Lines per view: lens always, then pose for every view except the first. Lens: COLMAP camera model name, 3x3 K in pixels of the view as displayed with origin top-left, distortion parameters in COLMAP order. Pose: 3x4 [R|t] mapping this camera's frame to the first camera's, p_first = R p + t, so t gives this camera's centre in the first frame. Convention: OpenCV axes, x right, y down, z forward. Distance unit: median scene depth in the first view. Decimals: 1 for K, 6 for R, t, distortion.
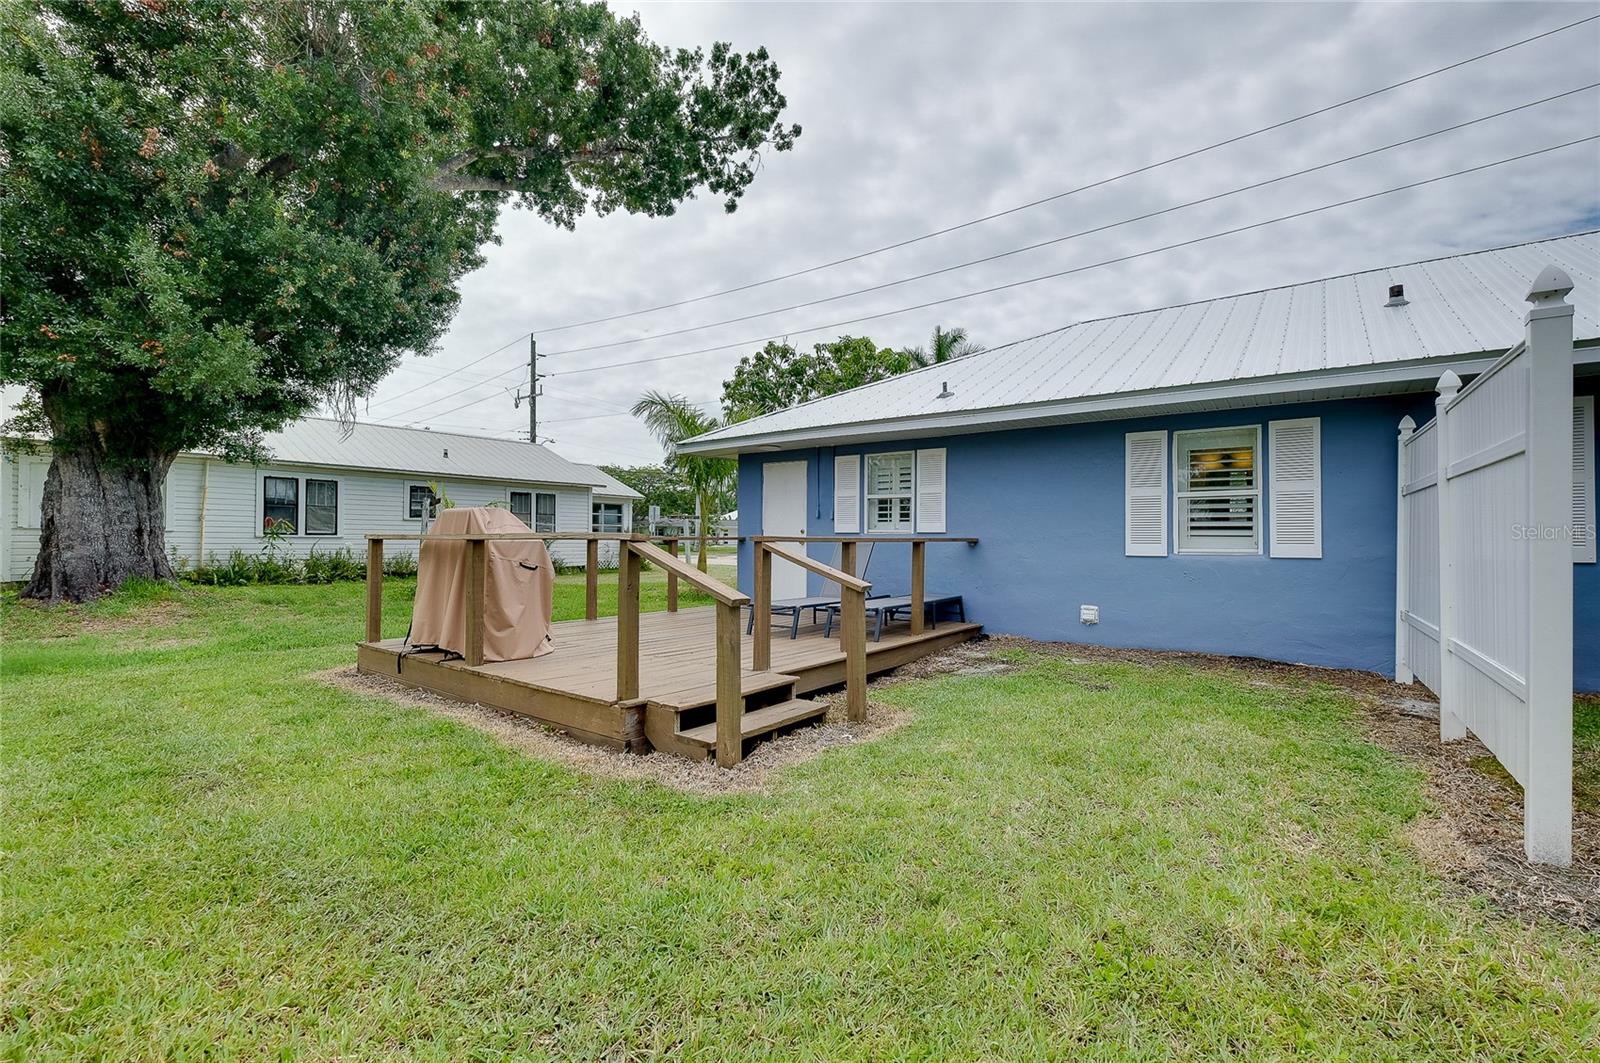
lens RADIAL K [[697.1, 0, 808.3], [0, 697.1, 525.9], [0, 0, 1]] dist [-0.001548, 0.000360]
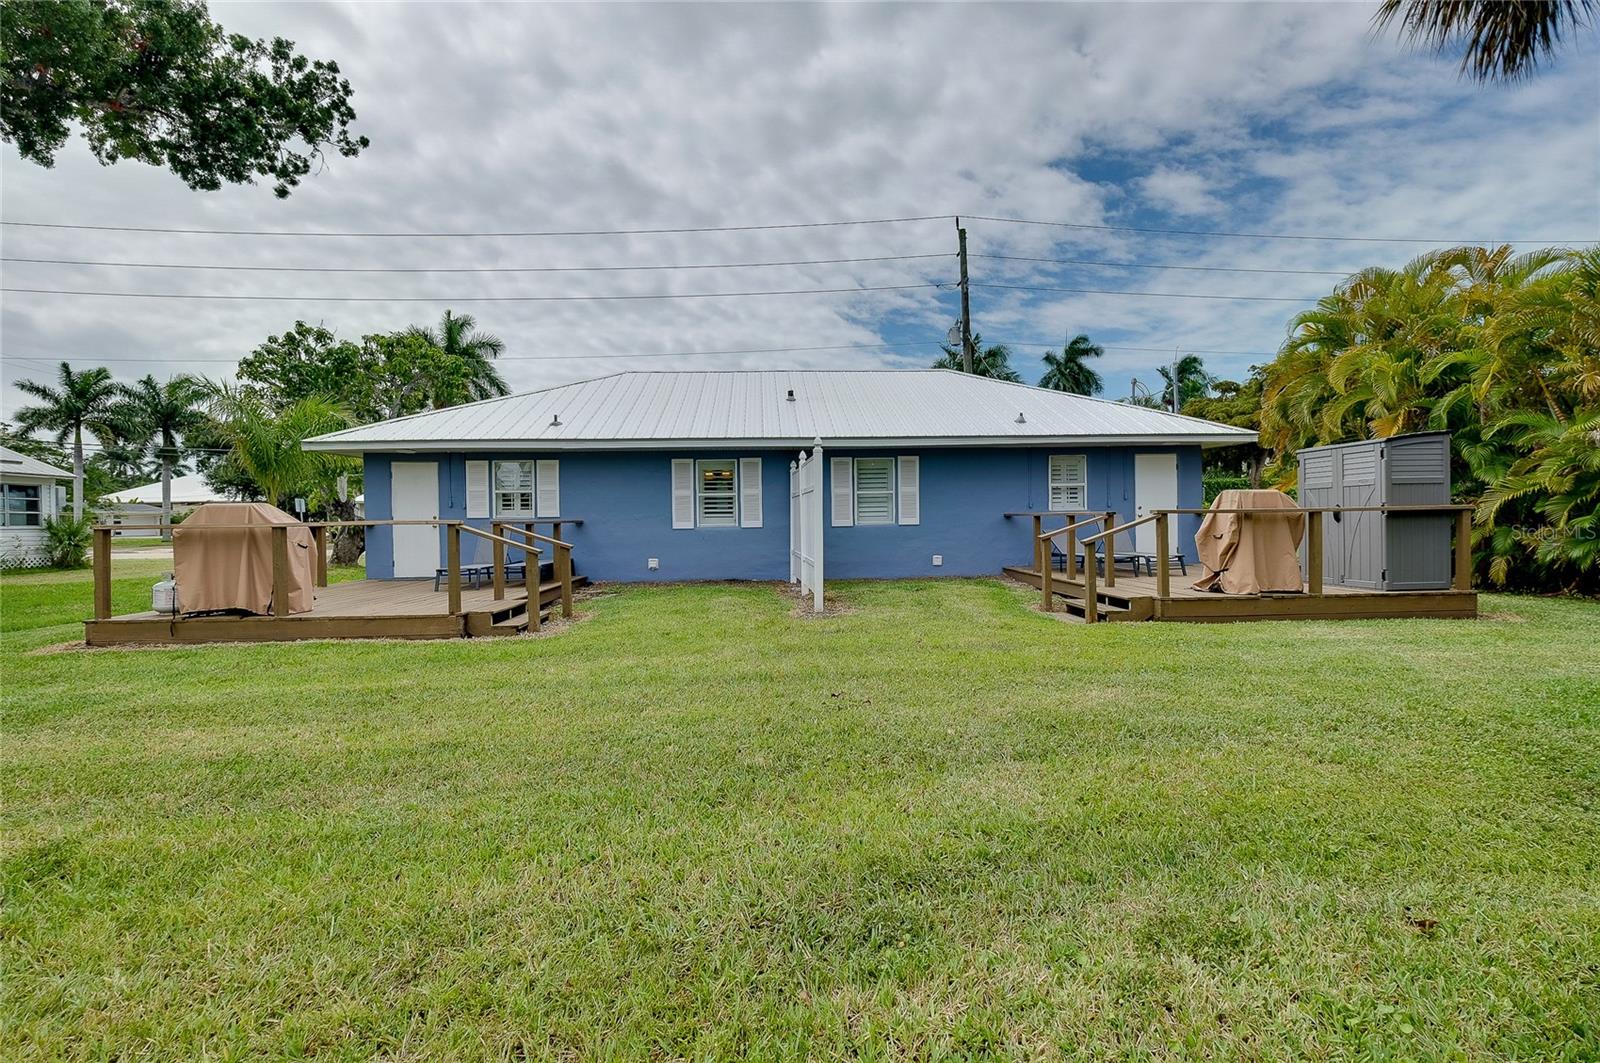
lens RADIAL K [[697.1, 0, 807.5], [0, 697.1, 519.8], [0, 0, 1]] dist [-0.001548, 0.000360]
pose [[0.762543, -0.016857, 0.646717, -0.212714], [0.004623, 0.999777, 0.020609, -0.007567], [-0.646920, -0.012726, 0.762451, -0.282601]]
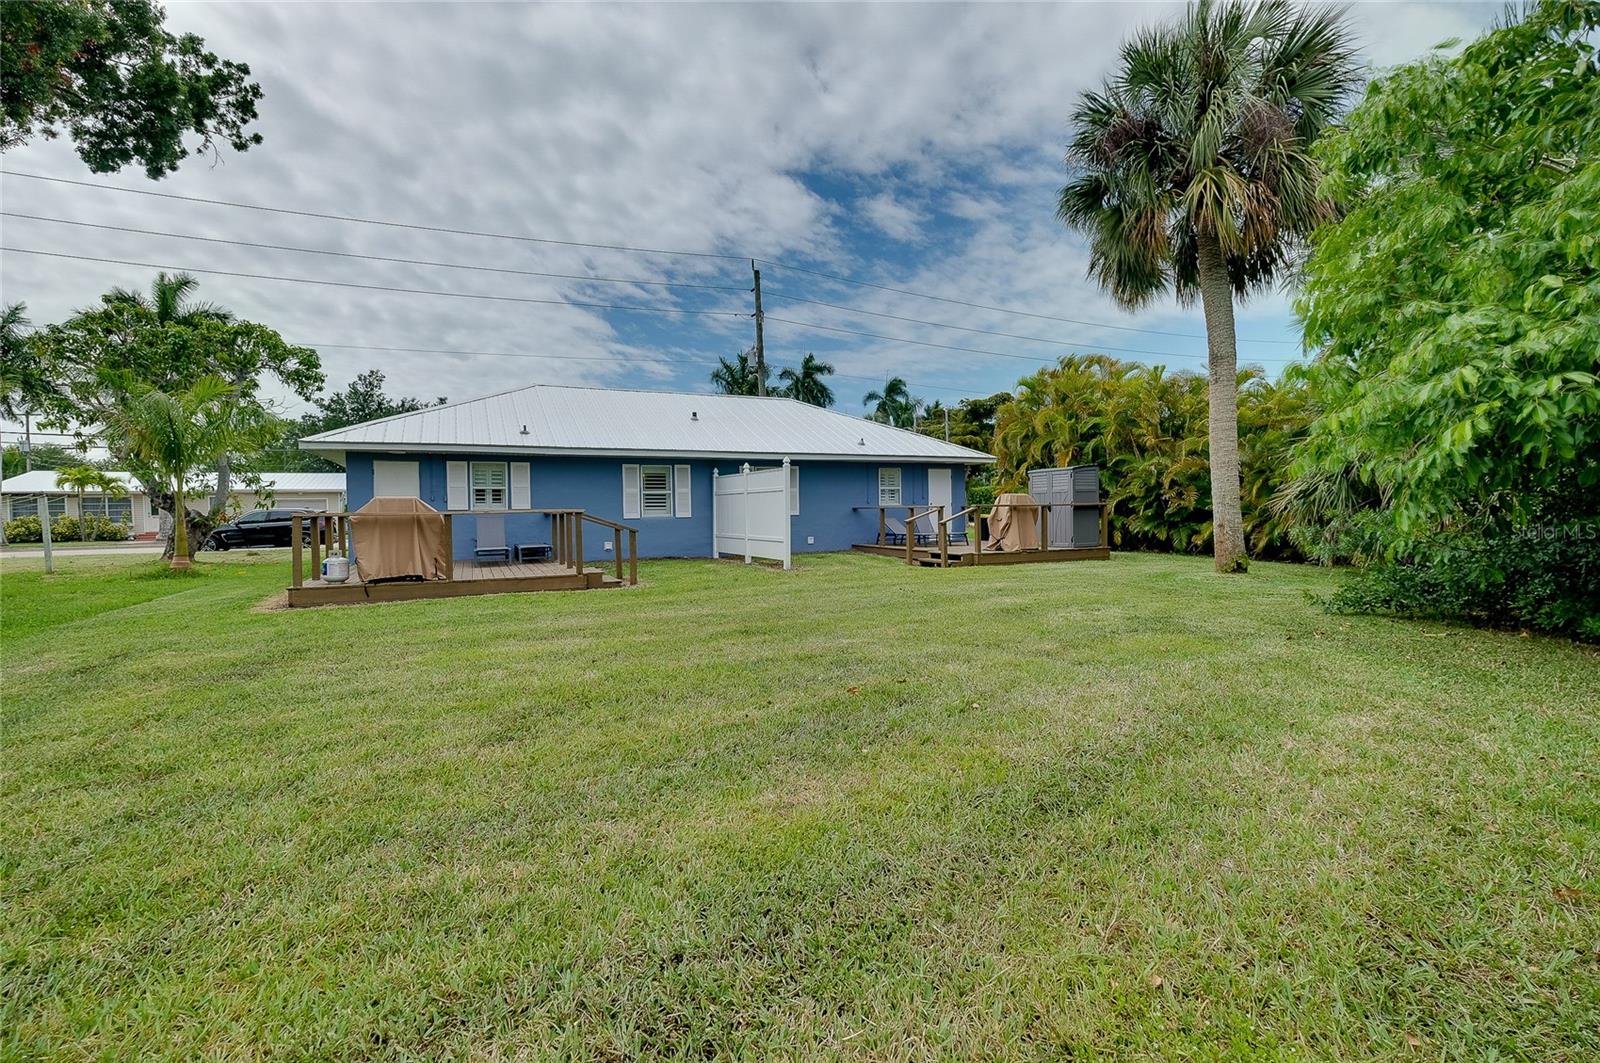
lens RADIAL K [[706.5, 0, 799.9], [0, 706.5, 547.4], [0, 0, 1]] dist [0.009535, -0.004150]
pose [[0.480778, -0.056165, 0.875041, -0.648813], [-0.000432, 0.997931, 0.064291, -0.006112], [-0.876842, -0.031287, 0.479760, -0.306891]]
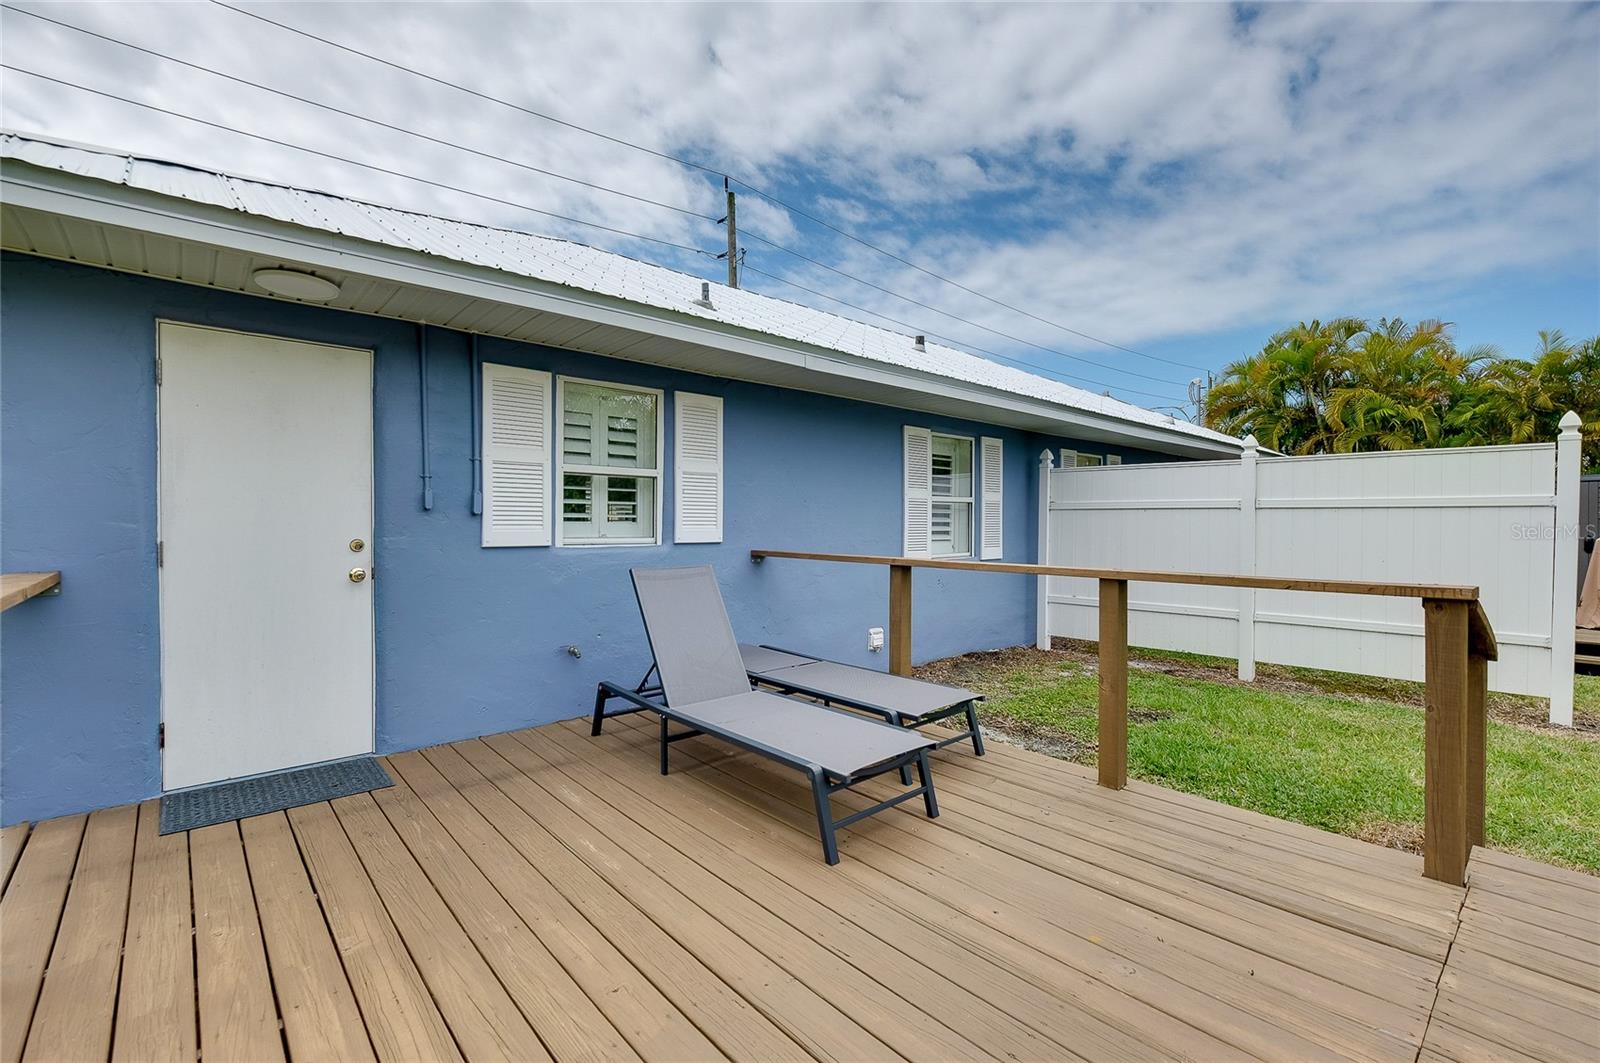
lens RADIAL K [[697.1, 0, 799.8], [0, 697.1, 517.9], [0, 0, 1]] dist [-0.001548, 0.000360]
pose [[0.198089, 0.000422, 0.980184, -0.215811], [-0.021083, 0.999770, 0.003831, -0.008613], [-0.979957, -0.021424, 0.198052, 0.483416]]
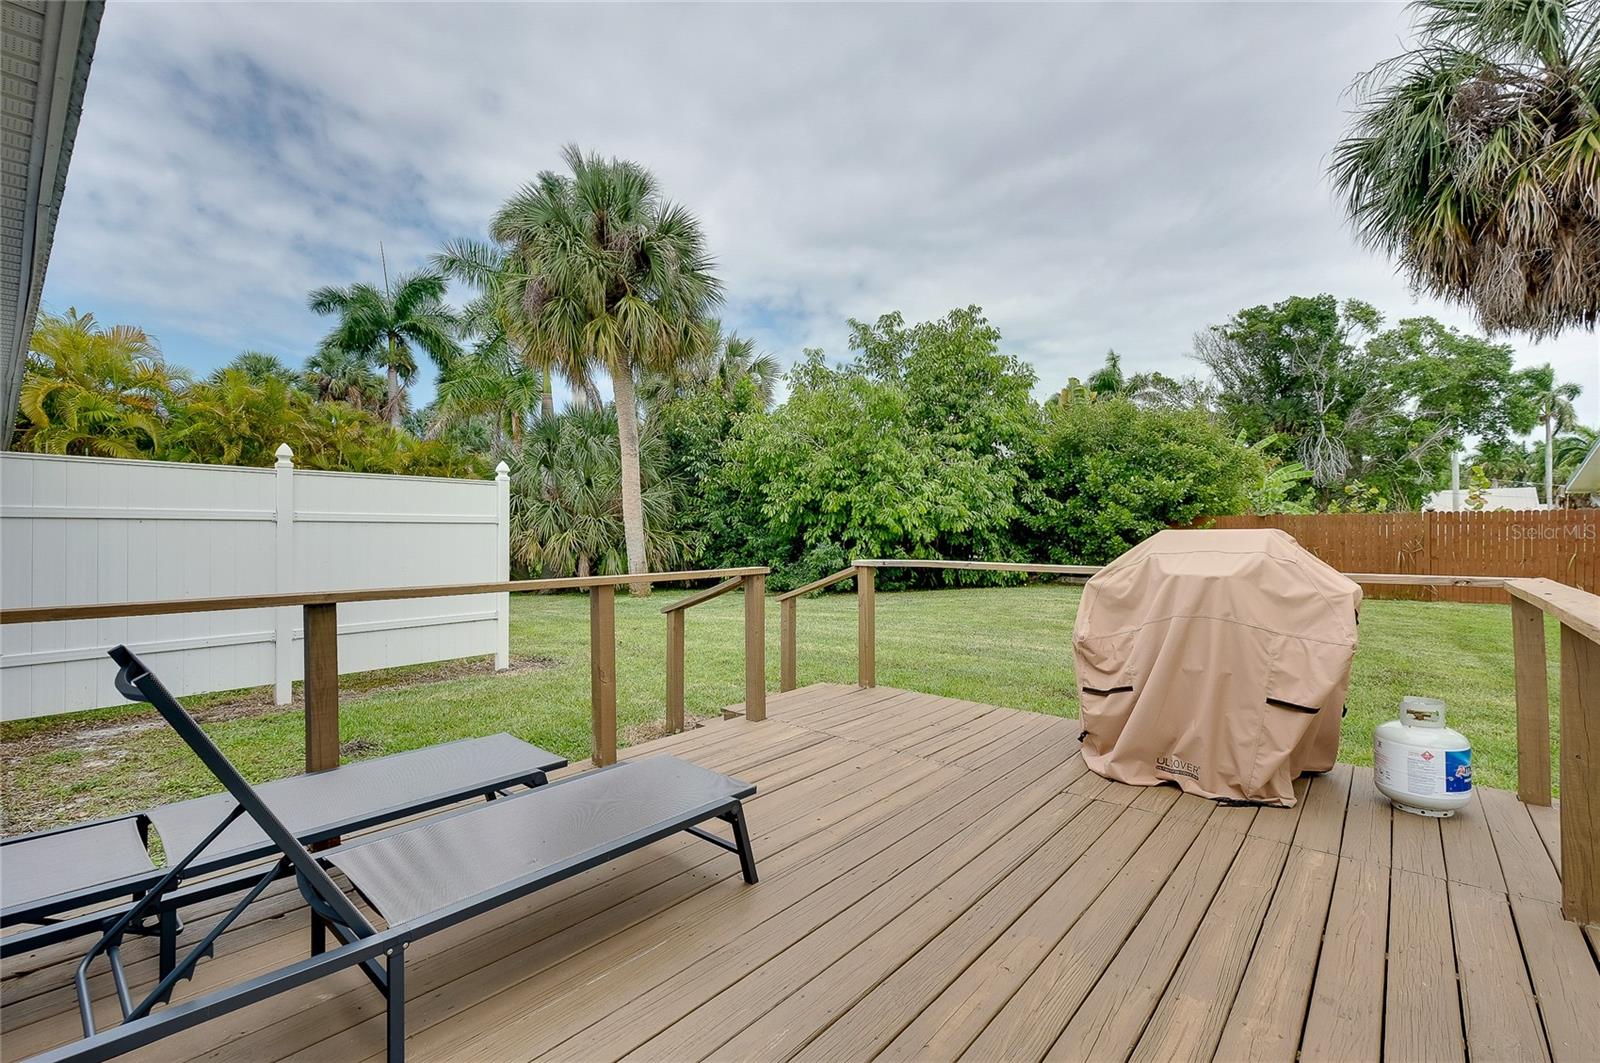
lens RADIAL K [[697.1, 0, 796.9], [0, 697.1, 539.8], [0, 0, 1]] dist [-0.001548, 0.000360]
pose [[-0.996989, -0.002959, 0.077485, -0.063849], [-0.003749, 0.999943, -0.010044, -0.004627], [-0.077451, -0.010305, -0.996943, 0.684475]]
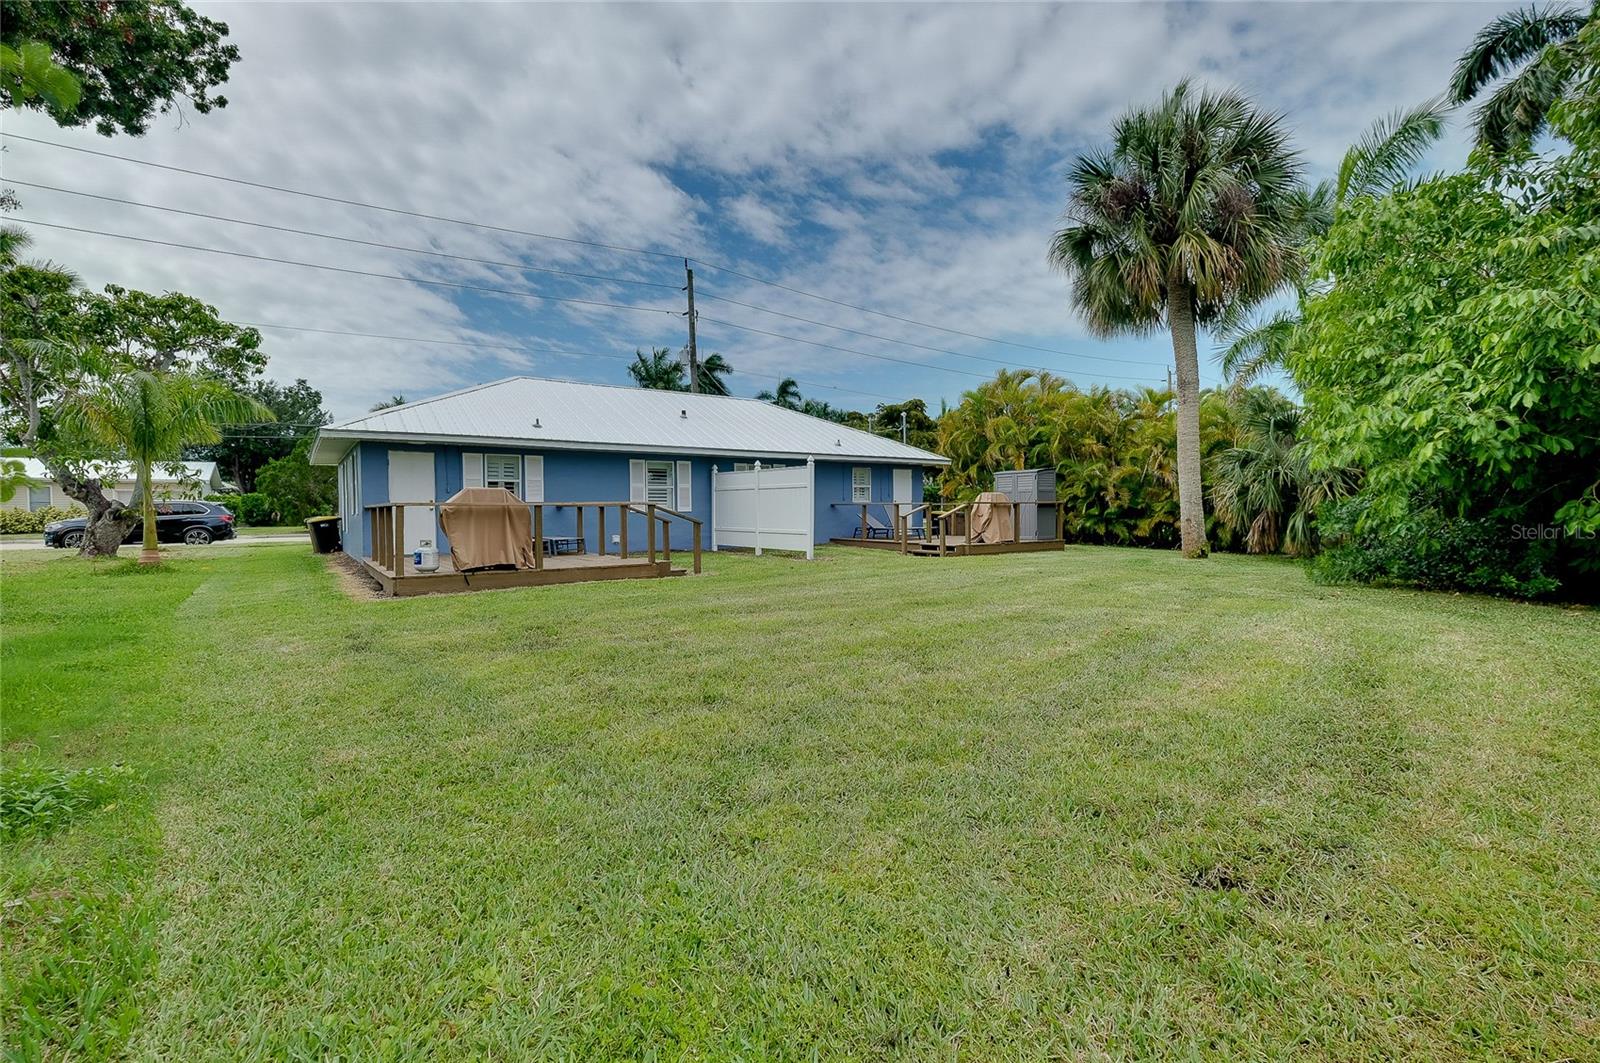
lens RADIAL K [[706.5, 0, 795.0], [0, 706.5, 544.1], [0, 0, 1]] dist [0.009535, -0.004150]
pose [[0.308199, -0.054686, 0.949749, -0.817814], [-0.009636, 0.998116, 0.060598, -0.000100], [-0.951273, -0.027828, 0.307091, -0.126382]]
